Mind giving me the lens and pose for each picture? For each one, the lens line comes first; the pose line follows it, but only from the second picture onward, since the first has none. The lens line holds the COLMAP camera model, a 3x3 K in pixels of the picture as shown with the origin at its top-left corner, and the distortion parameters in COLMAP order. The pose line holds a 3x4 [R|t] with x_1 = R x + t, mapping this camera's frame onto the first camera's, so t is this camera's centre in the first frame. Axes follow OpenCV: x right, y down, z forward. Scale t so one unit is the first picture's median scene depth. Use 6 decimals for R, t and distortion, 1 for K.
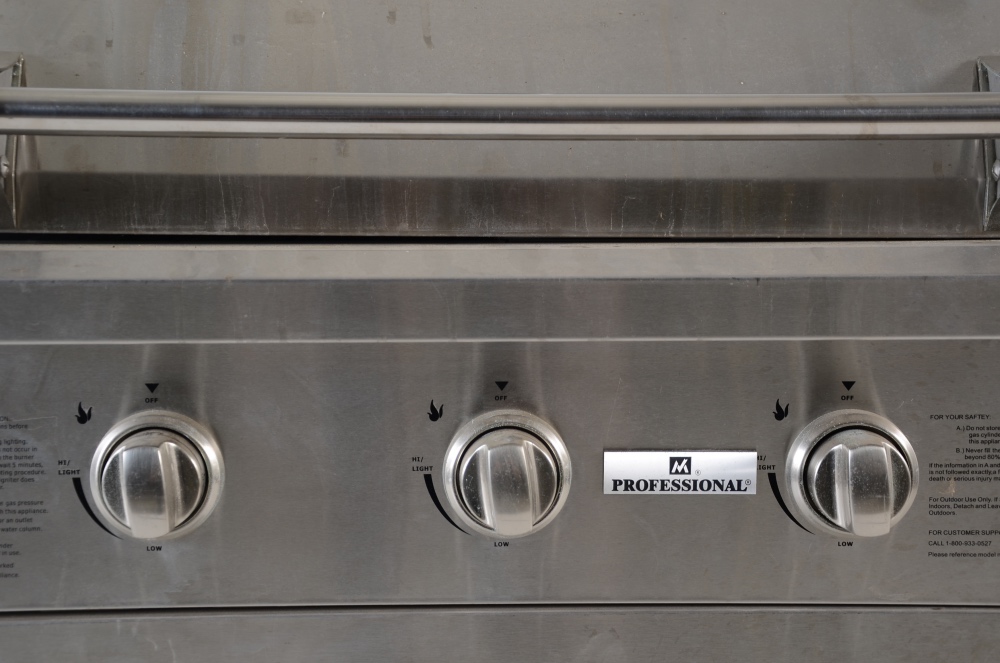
lens RADIAL K [[1901.5, 0, 500.0], [0, 1901.5, 331.5], [0, 0, 1]] dist [0.268483, 0.061195]
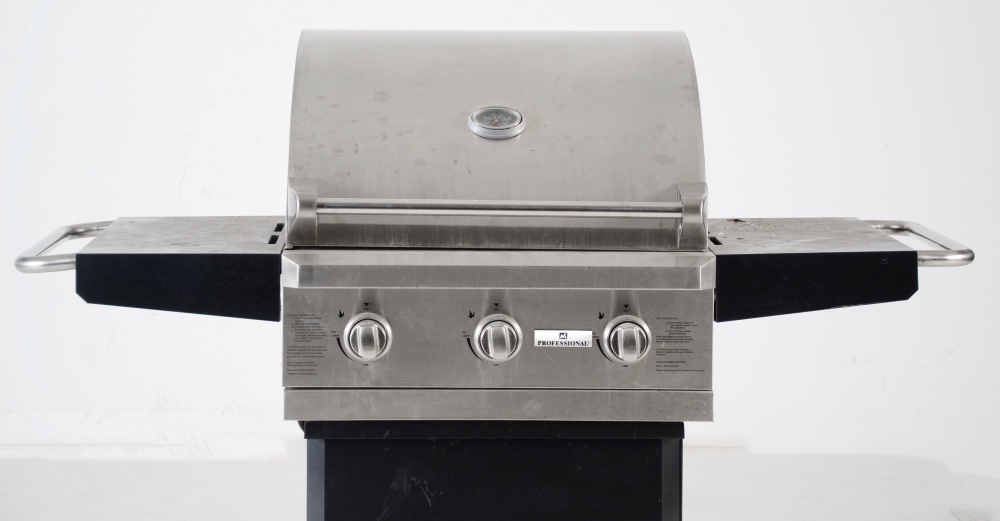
lens RADIAL K [[2359.4, 0, 492.8], [0, 2359.4, 202.0], [0, 0, 1]] dist [0.540193, 0.115678]
pose [[0.999945, 0.010292, 0.001923, -0.012003], [-0.010248, 0.999714, -0.021592, -0.044066], [-0.002144, 0.021571, 0.999765, -2.295244]]
